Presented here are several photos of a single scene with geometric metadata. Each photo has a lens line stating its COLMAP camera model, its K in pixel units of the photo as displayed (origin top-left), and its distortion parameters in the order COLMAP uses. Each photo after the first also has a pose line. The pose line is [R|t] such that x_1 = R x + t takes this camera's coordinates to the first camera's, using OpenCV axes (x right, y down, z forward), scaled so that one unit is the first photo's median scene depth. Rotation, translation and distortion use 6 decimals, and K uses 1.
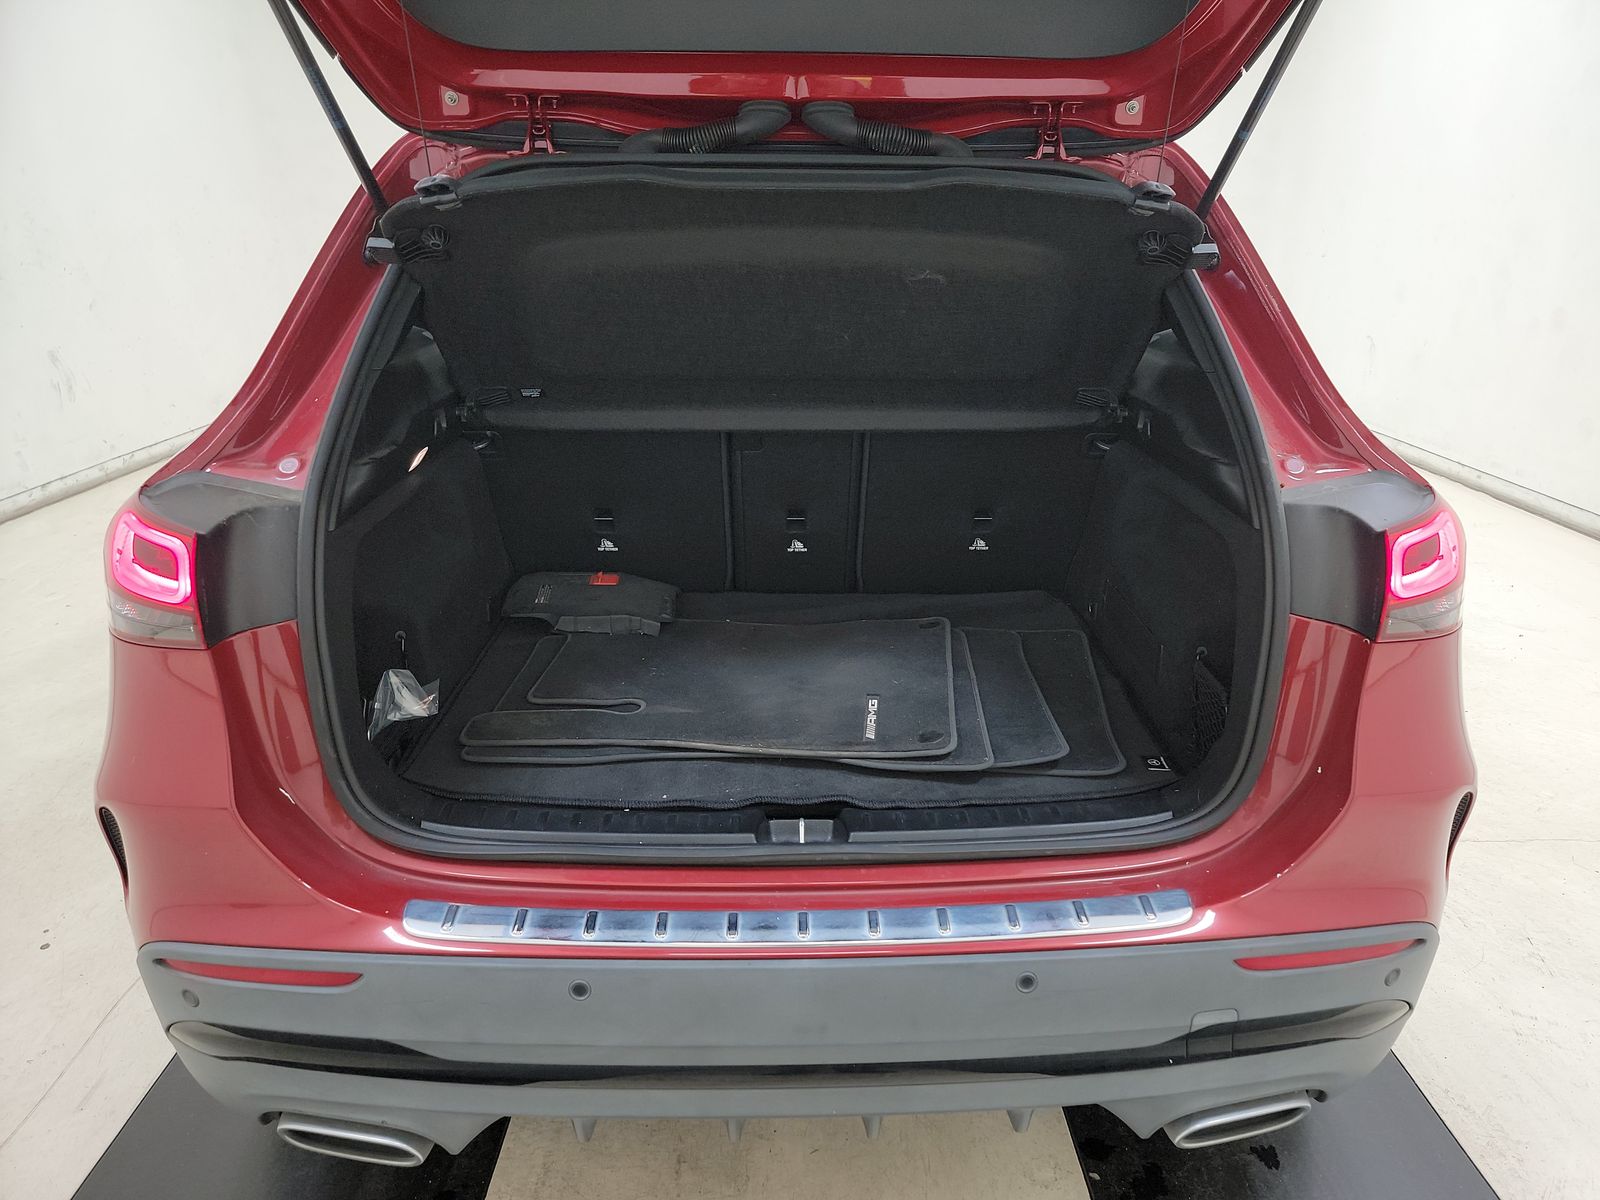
lens RADIAL K [[1115.3, 0, 815.0], [0, 1115.3, 586.3], [0, 0, 1]] dist [0.022034, -0.013017]
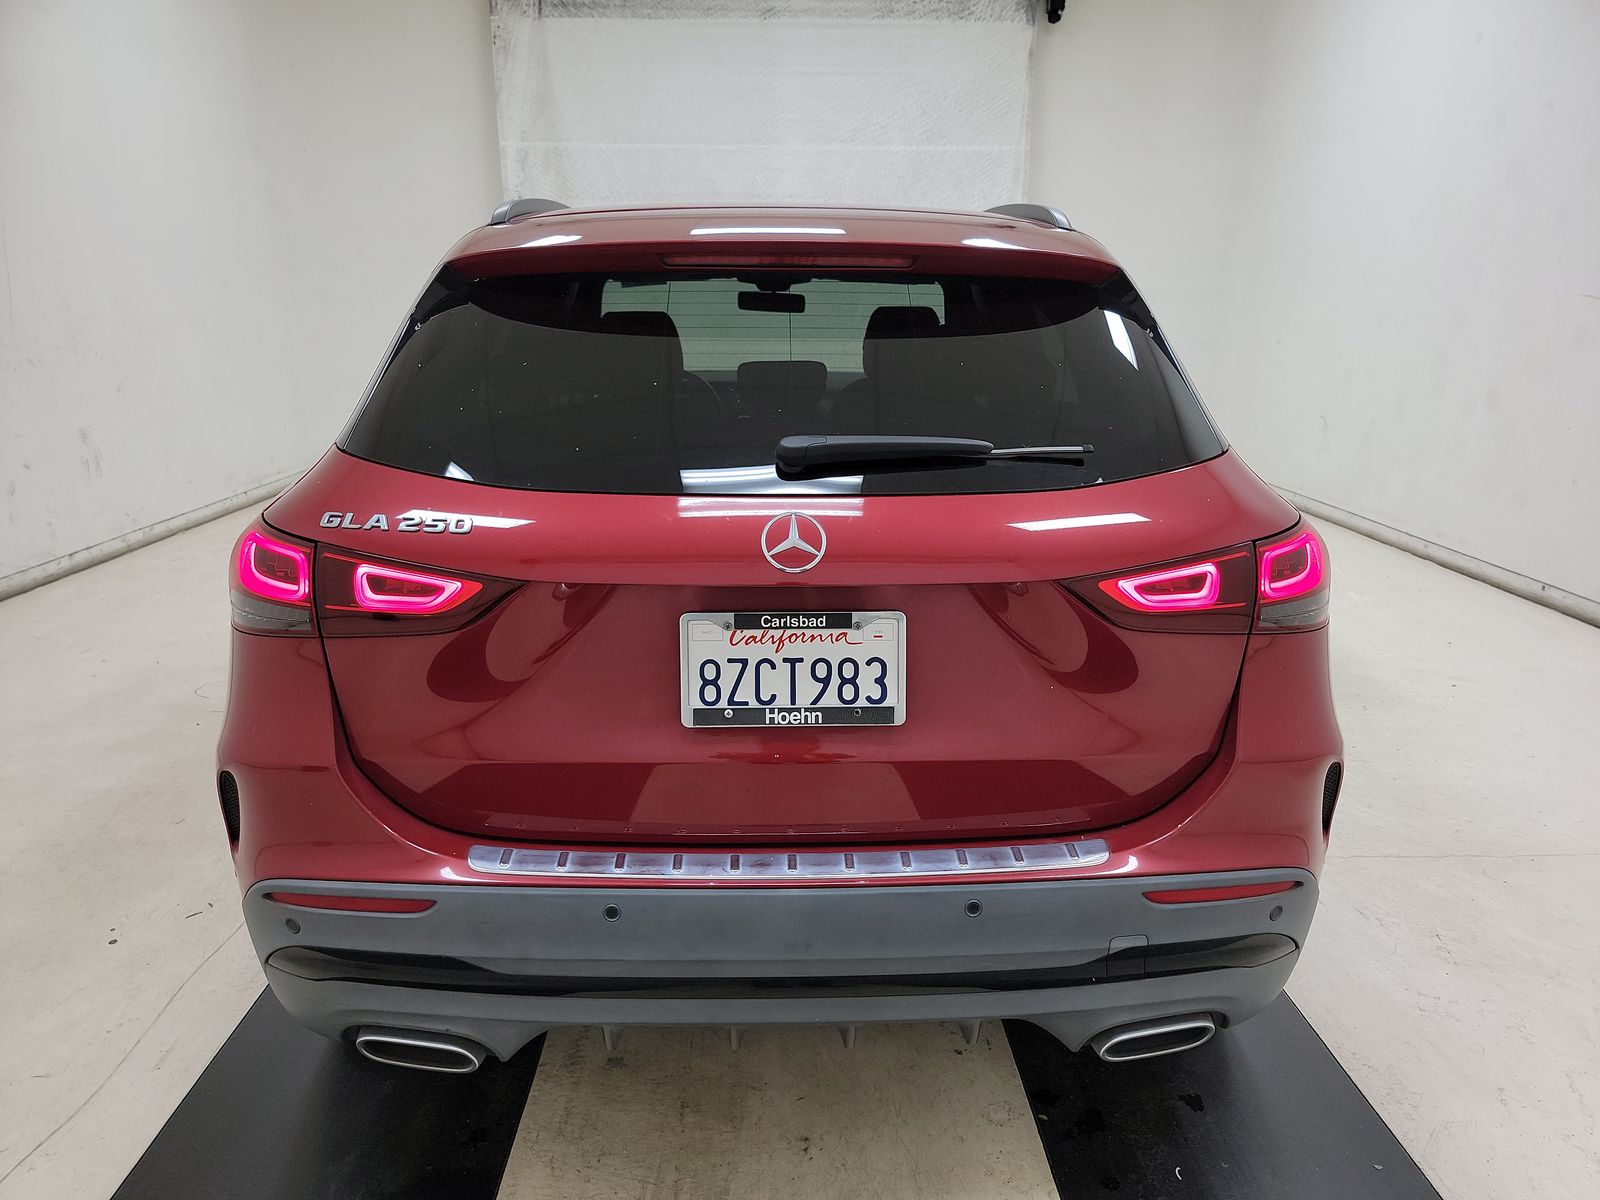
lens RADIAL K [[1115.3, 0, 792.5], [0, 1115.3, 596.7], [0, 0, 1]] dist [0.022034, -0.013017]
pose [[0.999993, 0.000076, -0.003793, -0.005353], [-0.000325, 0.997848, -0.065575, 0.086835], [0.003779, 0.065576, 0.997840, -0.240245]]
